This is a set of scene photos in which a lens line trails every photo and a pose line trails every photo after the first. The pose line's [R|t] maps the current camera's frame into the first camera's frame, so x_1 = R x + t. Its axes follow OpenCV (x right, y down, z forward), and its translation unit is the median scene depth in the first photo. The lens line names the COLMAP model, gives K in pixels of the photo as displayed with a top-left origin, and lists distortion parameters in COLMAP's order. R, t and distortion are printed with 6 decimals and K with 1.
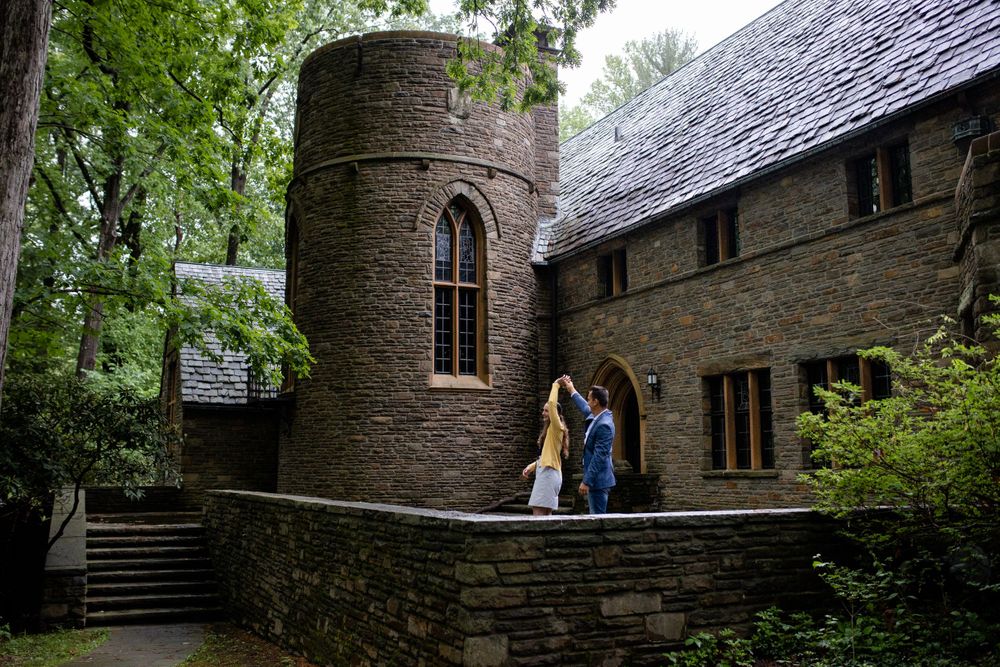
lens RADIAL K [[989.6, 0, 499.9], [0, 989.6, 325.3], [0, 0, 1]] dist [-0.075475, 0.122603]
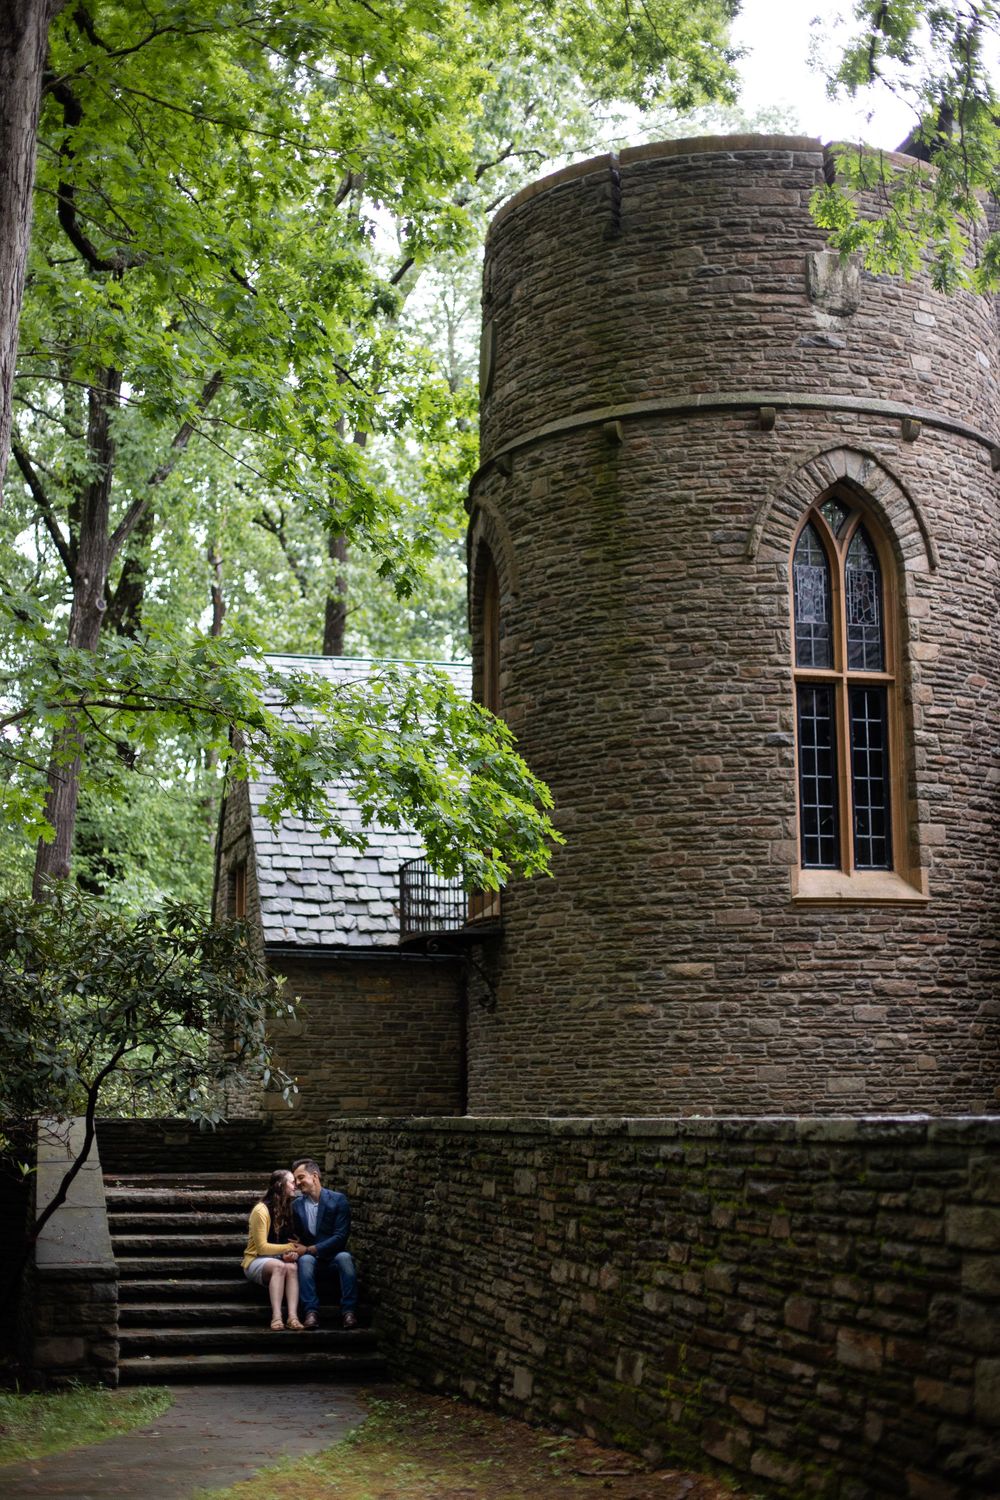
lens RADIAL K [[2180.1, 0, 500.0], [0, 2180.1, 750.0], [0, 0, 1]] dist [-0.133023, 0.026166]
pose [[0.983020, -0.031032, -0.180854, -0.019072], [0.027808, 0.999406, -0.020335, 0.010314], [0.181378, 0.014960, 0.983300, -0.021979]]
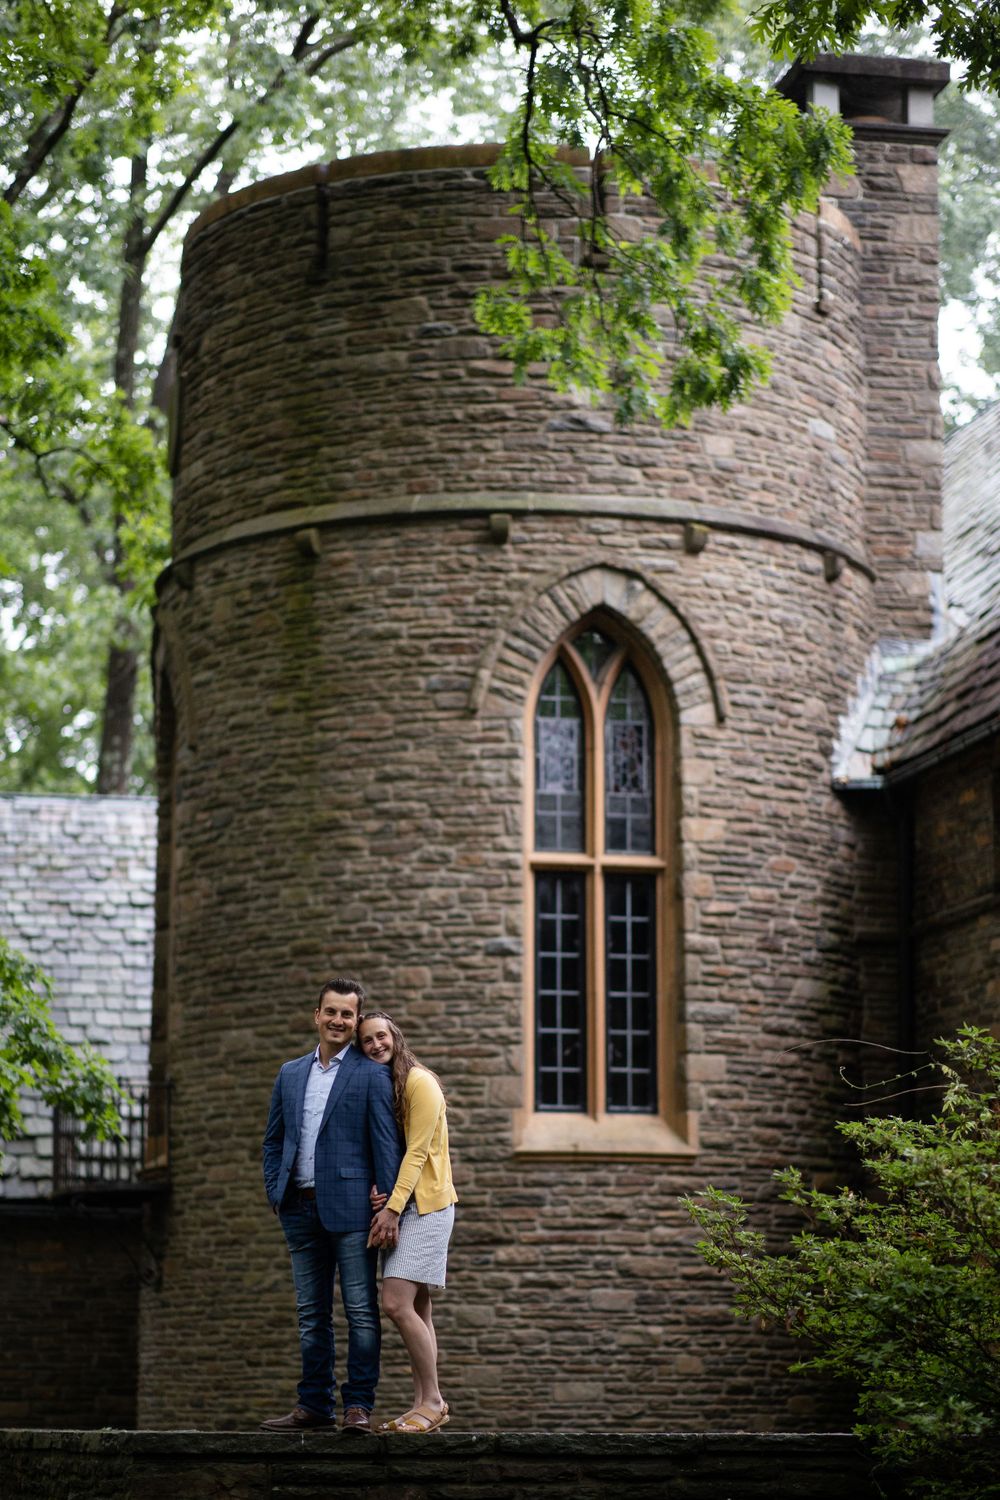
lens RADIAL K [[3696.1, 0, 389.2], [0, 3696.1, 823.1], [0, 0, 1]] dist [0.074784, -0.032899]
pose [[0.975222, -0.028765, -0.219350, 0.176923], [0.025489, 0.999518, -0.017749, -0.032722], [0.219755, 0.011718, 0.975485, -0.318739]]
